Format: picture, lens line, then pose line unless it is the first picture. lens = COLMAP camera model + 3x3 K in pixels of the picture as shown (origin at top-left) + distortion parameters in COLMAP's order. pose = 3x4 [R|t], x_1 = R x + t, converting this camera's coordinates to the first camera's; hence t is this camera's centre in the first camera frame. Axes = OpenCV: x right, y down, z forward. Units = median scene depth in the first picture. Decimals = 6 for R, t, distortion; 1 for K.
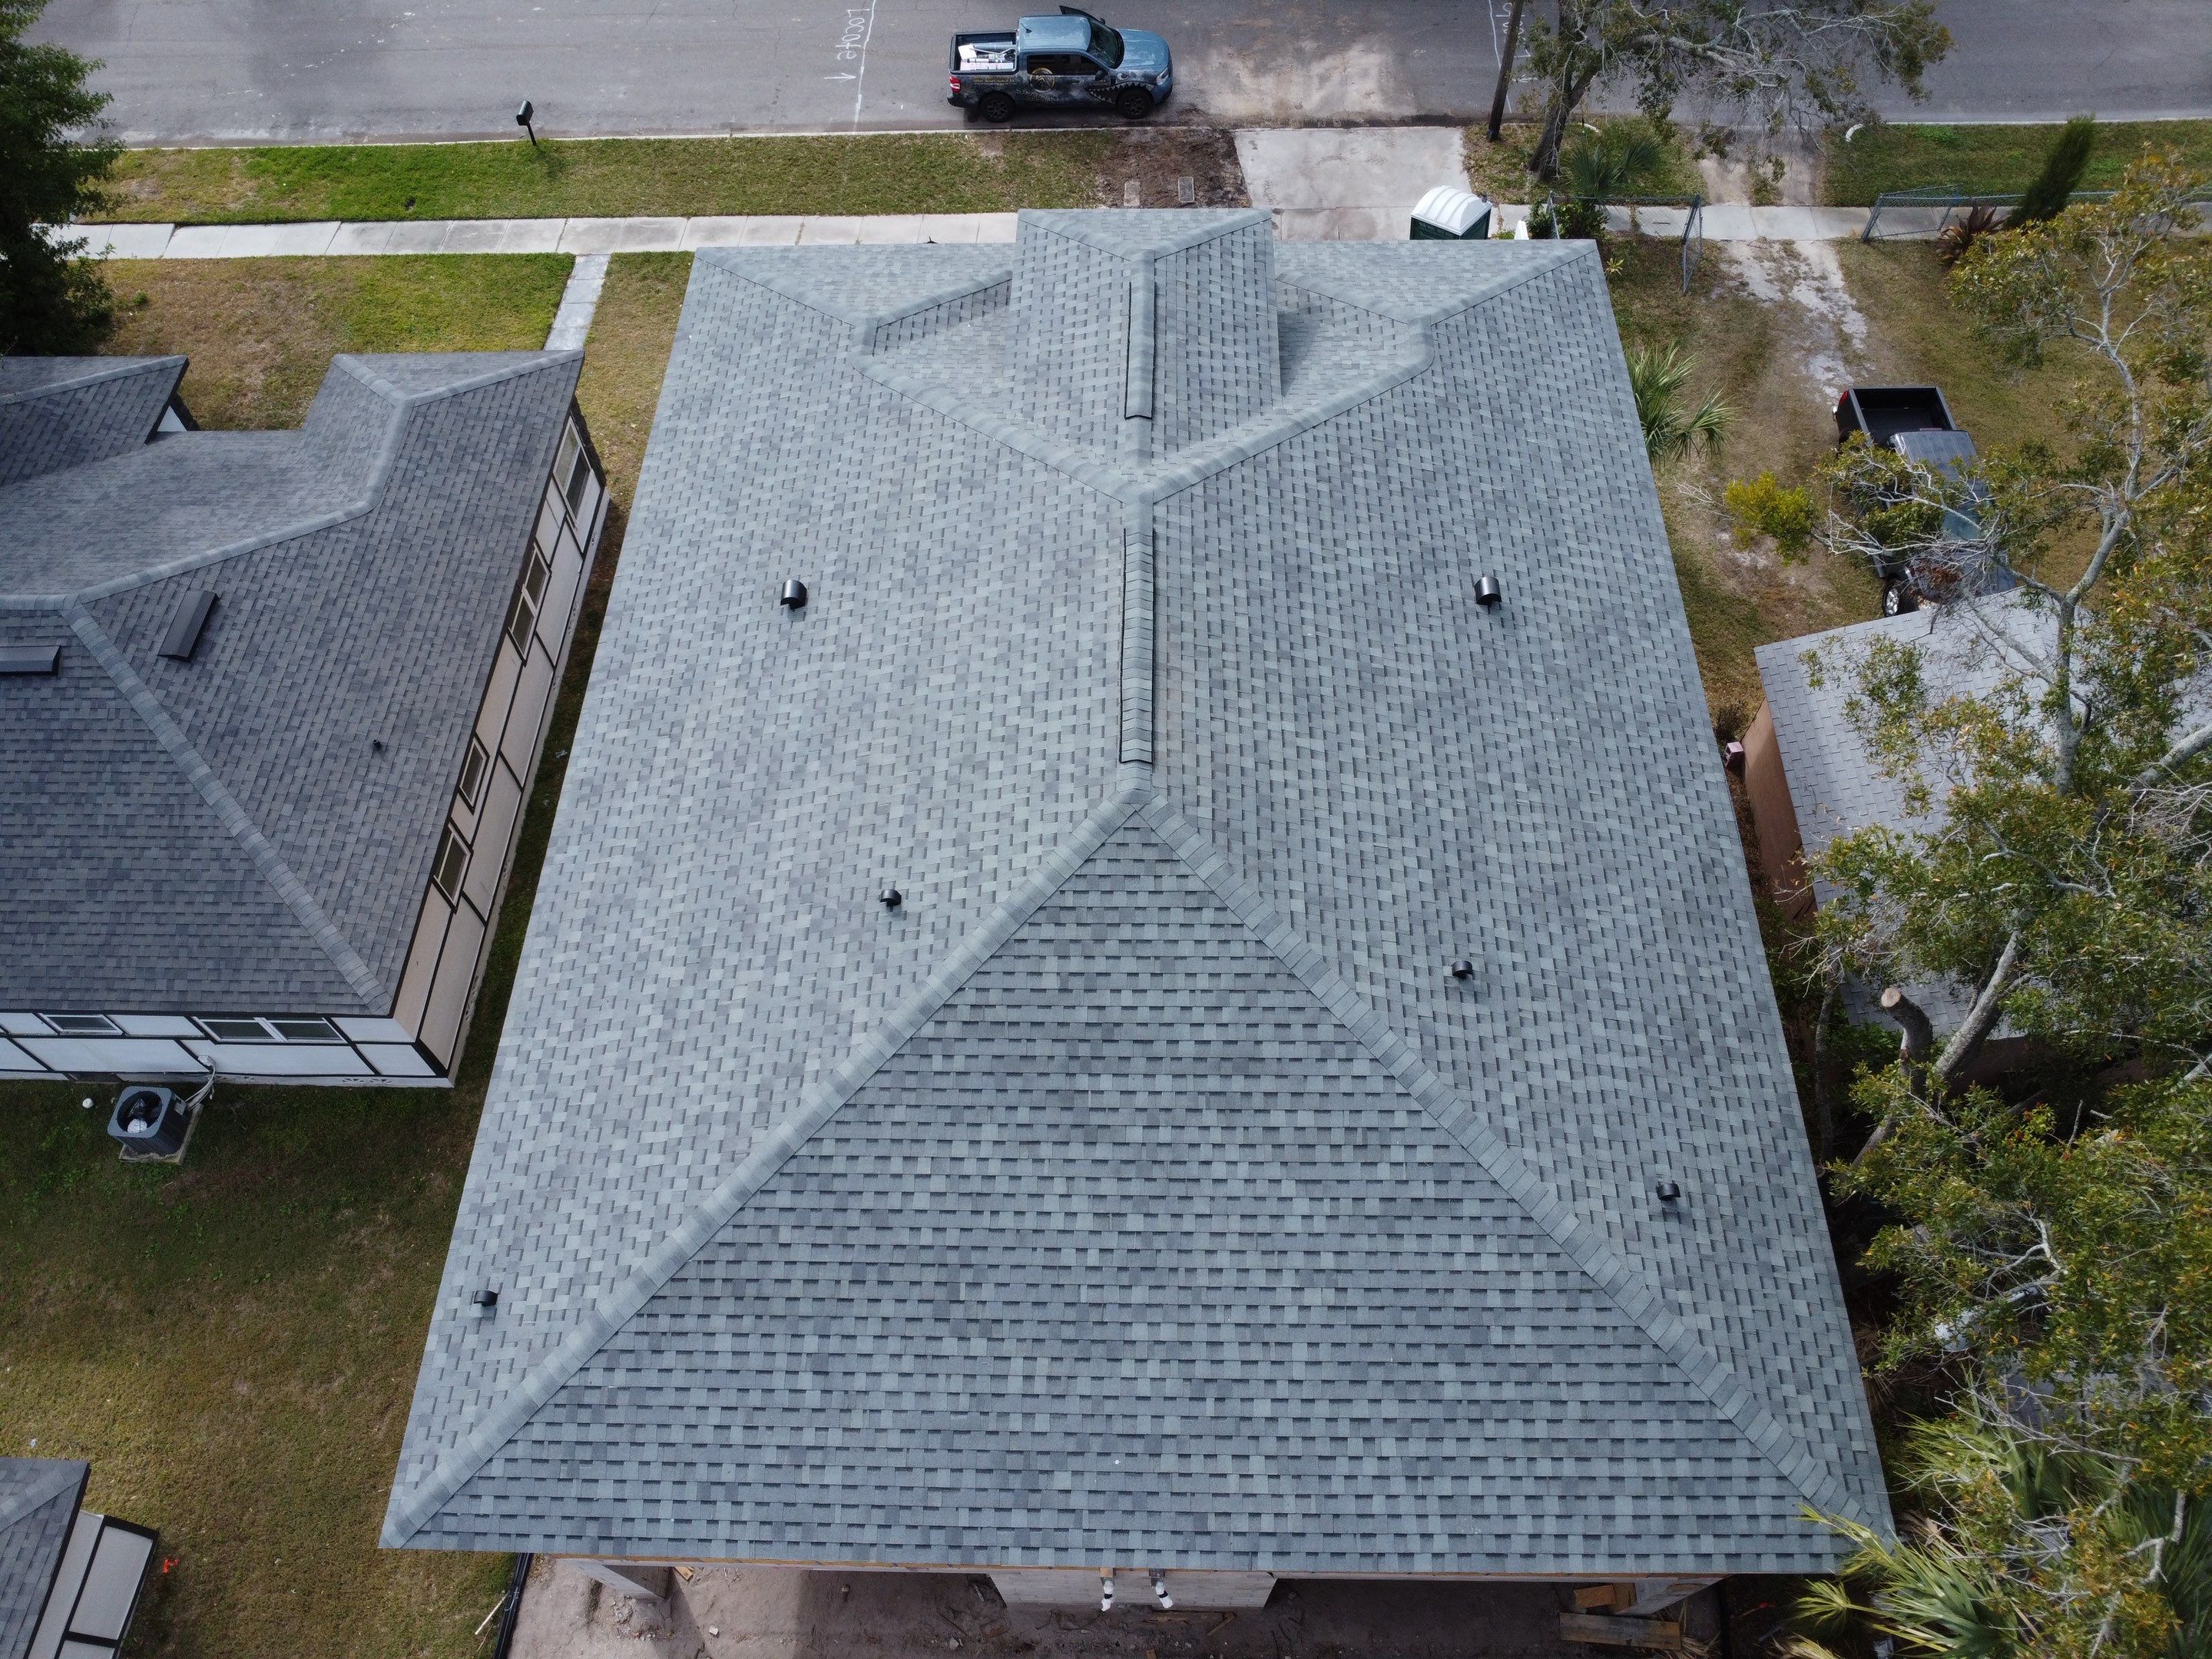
lens RADIAL K [[1601.9, 0, 1094.3], [0, 1601.9, 817.8], [0, 0, 1]] dist [-0.024321, -0.013813]
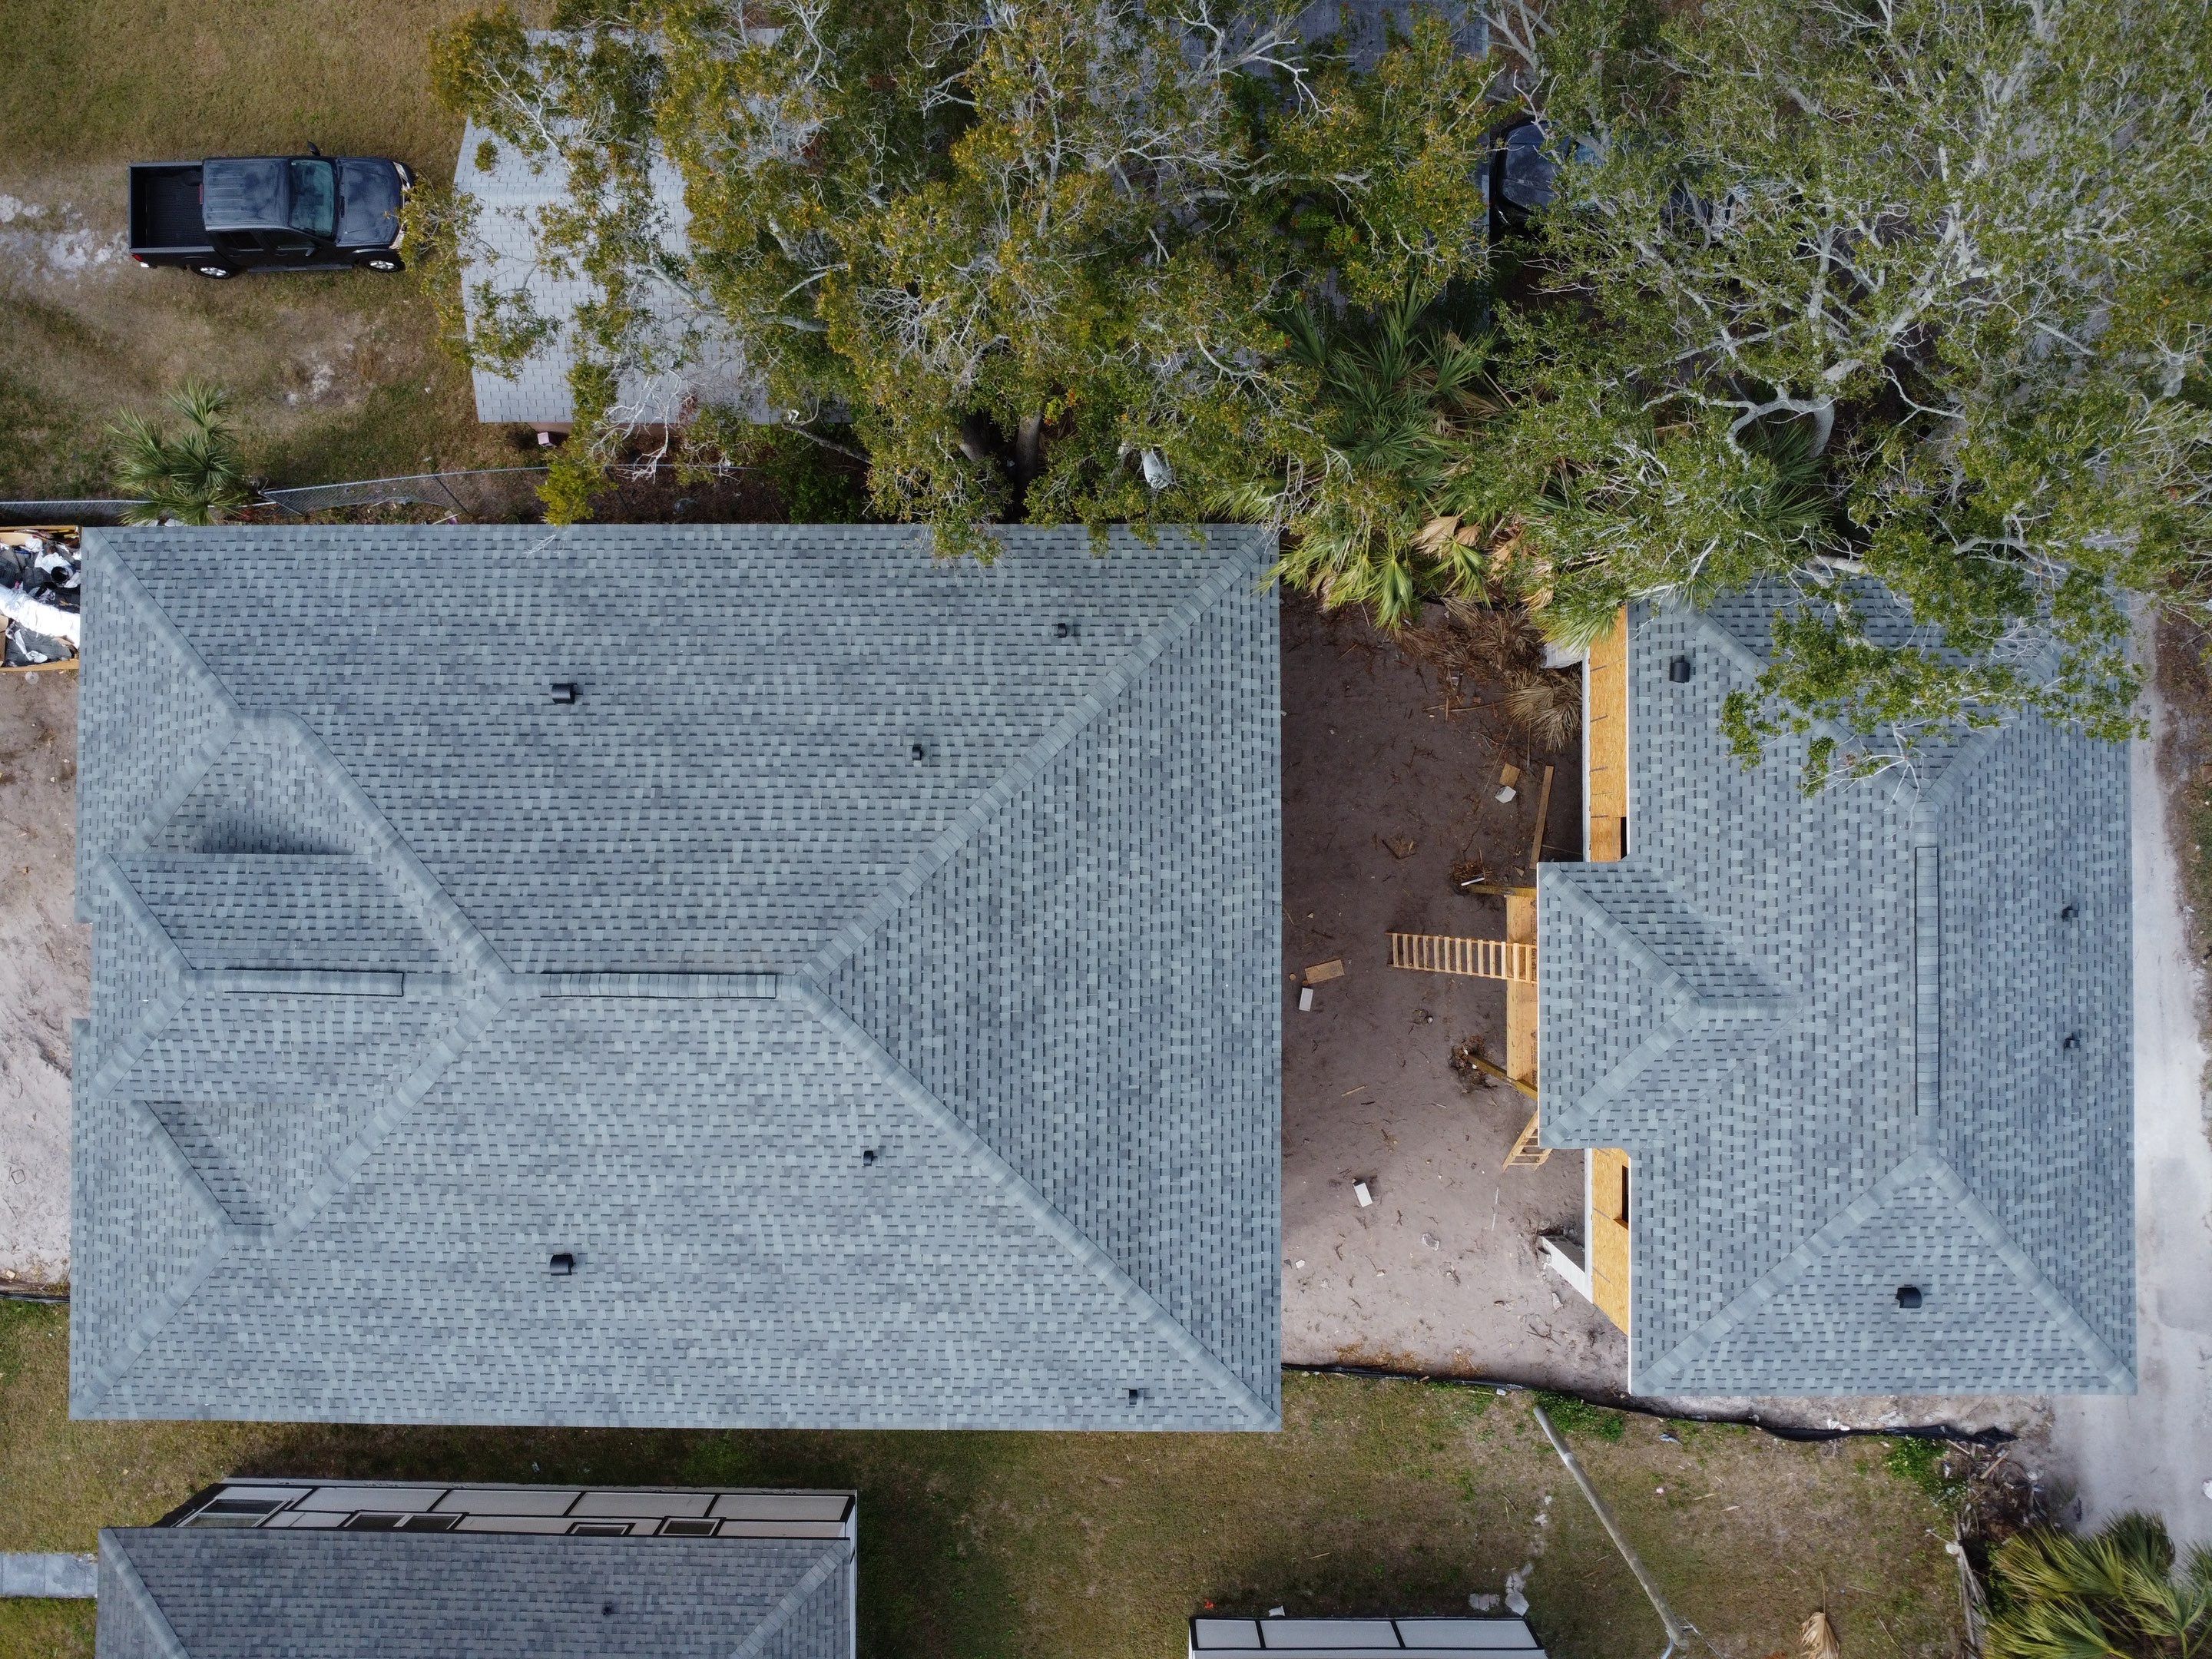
lens RADIAL K [[1601.9, 0, 1093.2], [0, 1601.9, 821.4], [0, 0, 1]] dist [-0.024321, -0.013813]
pose [[-0.020427, -0.998557, 0.049665, 0.076606], [0.839829, 0.009815, 0.542763, -0.450688], [-0.542467, 0.052797, 0.838416, -0.237806]]
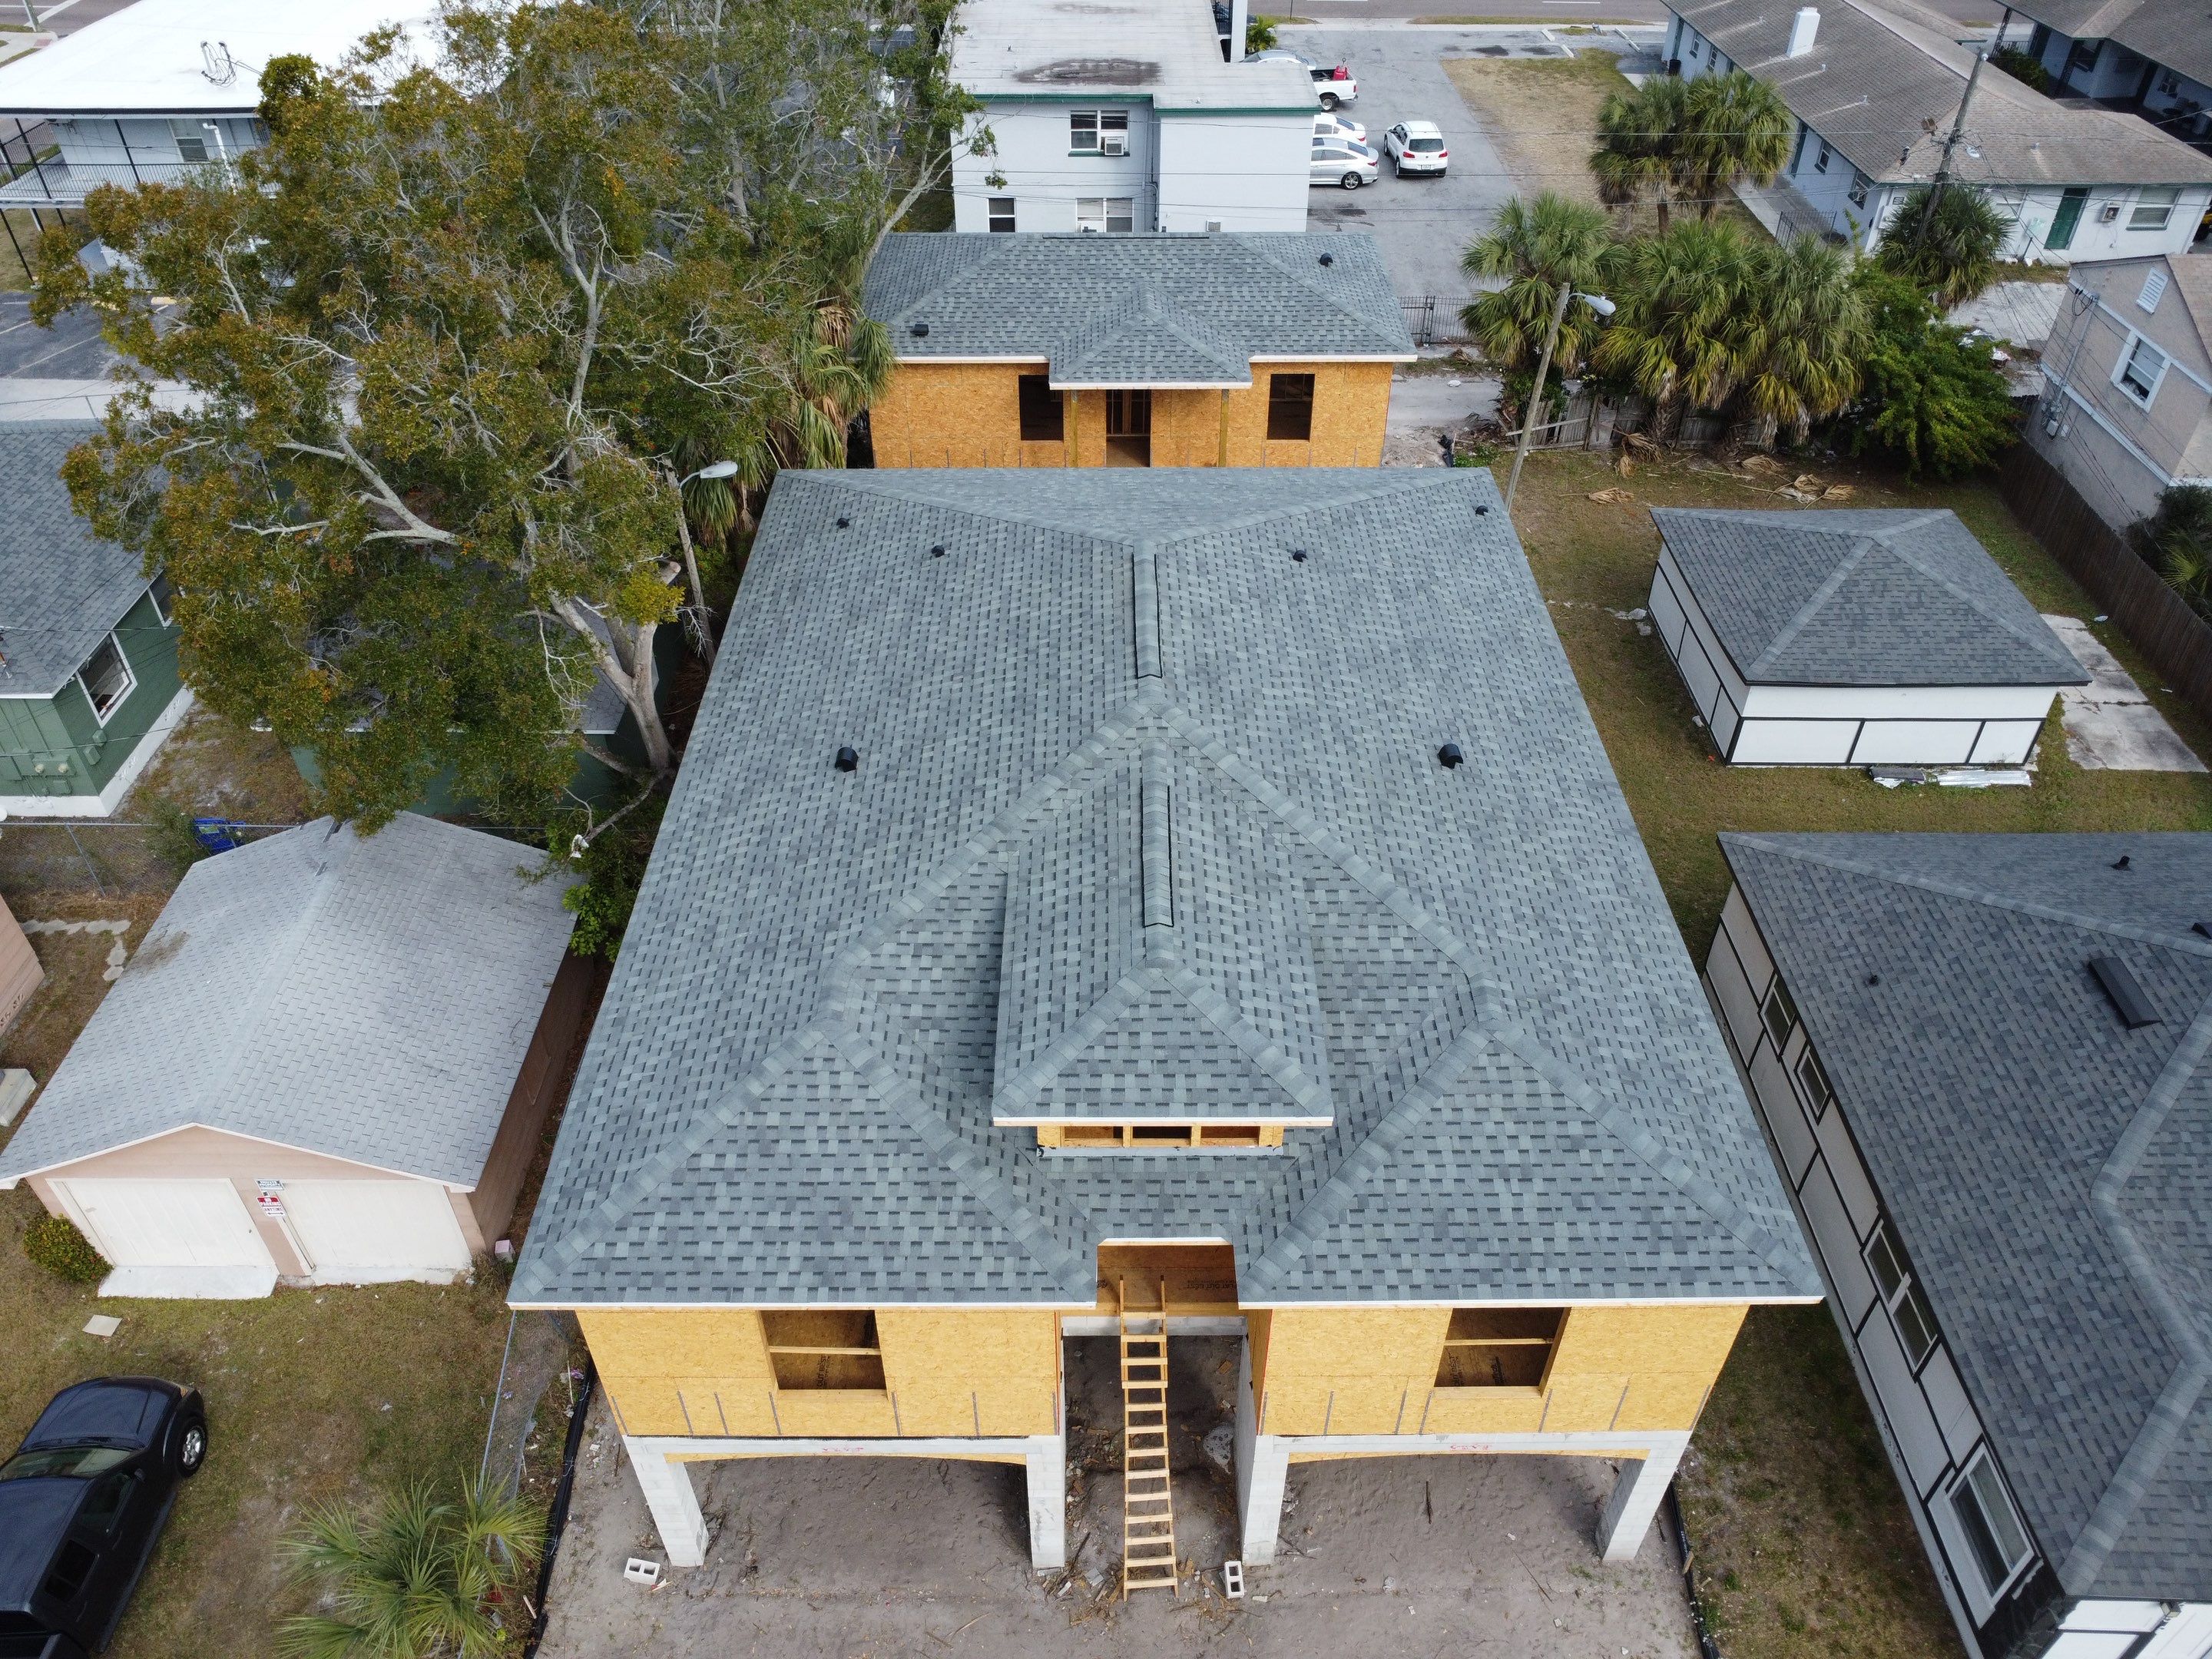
lens RADIAL K [[1601.9, 0, 1094.3], [0, 1601.9, 822.6], [0, 0, 1]] dist [-0.024321, -0.013813]
pose [[-0.999280, 0.037853, 0.002380, 0.064204], [-0.001679, -0.106825, 0.994276, -1.258330], [0.037891, 0.993557, 0.106812, 0.900077]]
